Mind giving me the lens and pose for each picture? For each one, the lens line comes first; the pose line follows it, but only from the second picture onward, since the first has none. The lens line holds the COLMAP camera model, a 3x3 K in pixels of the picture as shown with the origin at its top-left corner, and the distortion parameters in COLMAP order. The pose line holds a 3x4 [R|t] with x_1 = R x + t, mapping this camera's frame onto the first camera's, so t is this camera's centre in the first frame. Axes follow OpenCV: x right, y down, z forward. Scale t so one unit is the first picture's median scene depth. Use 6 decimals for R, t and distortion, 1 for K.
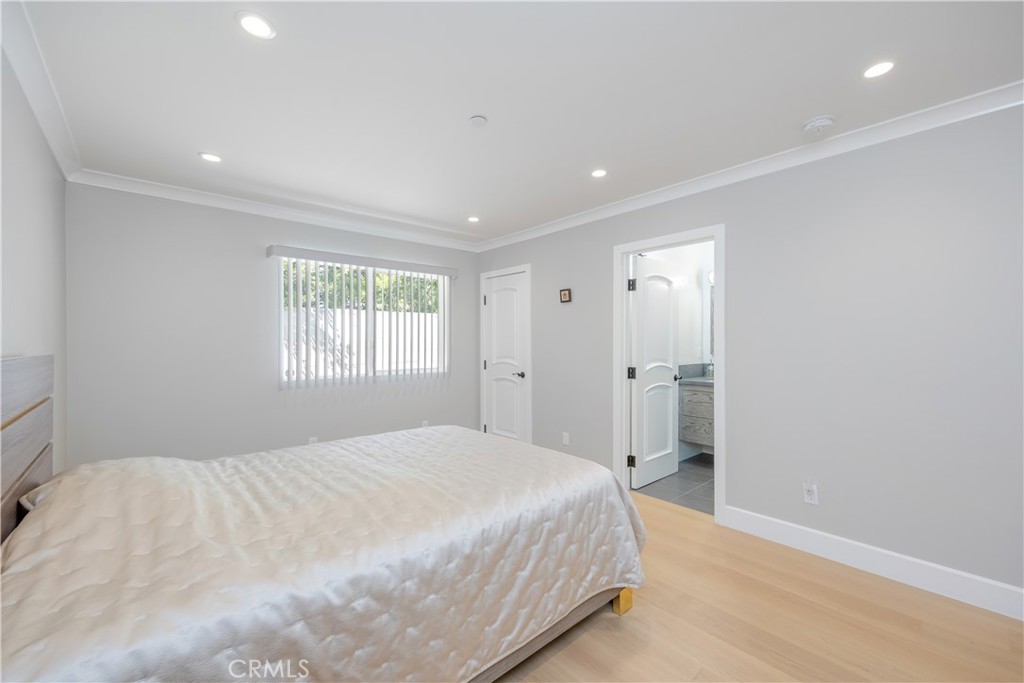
lens RADIAL K [[408.0, 0, 515.8], [0, 408.0, 344.9], [0, 0, 1]] dist [-0.000995, -0.000177]
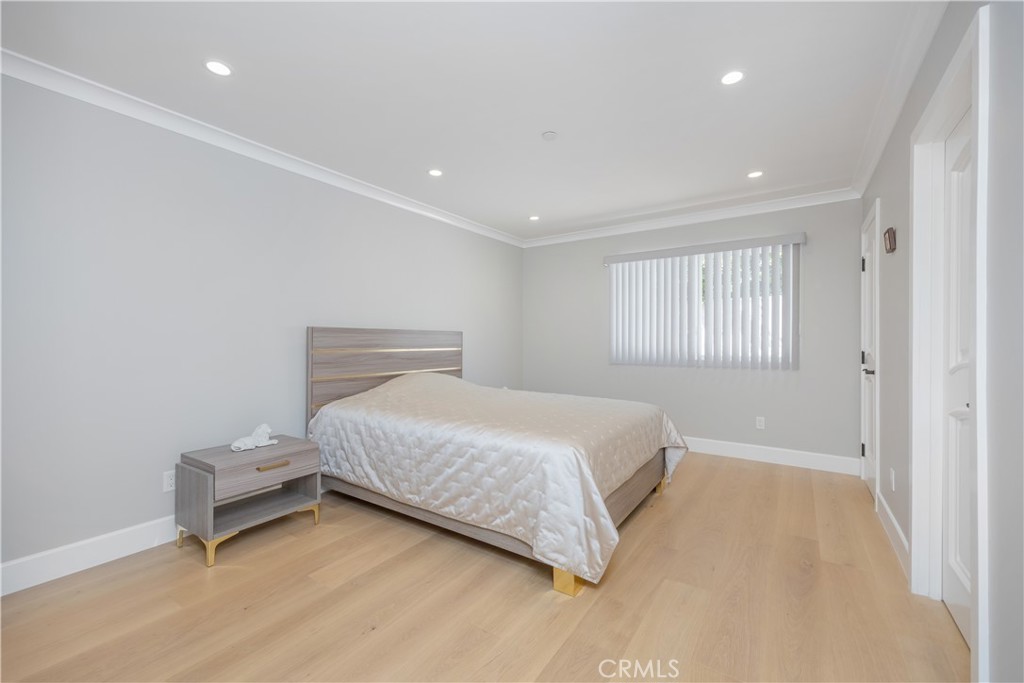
lens RADIAL K [[408.0, 0, 515.8], [0, 408.0, 344.9], [0, 0, 1]] dist [-0.000995, -0.000177]
pose [[0.262899, 0.012780, -0.964739, 1.481839], [-0.004600, 0.999918, 0.011992, 0.078835], [0.964813, 0.001285, 0.262936, 0.822805]]
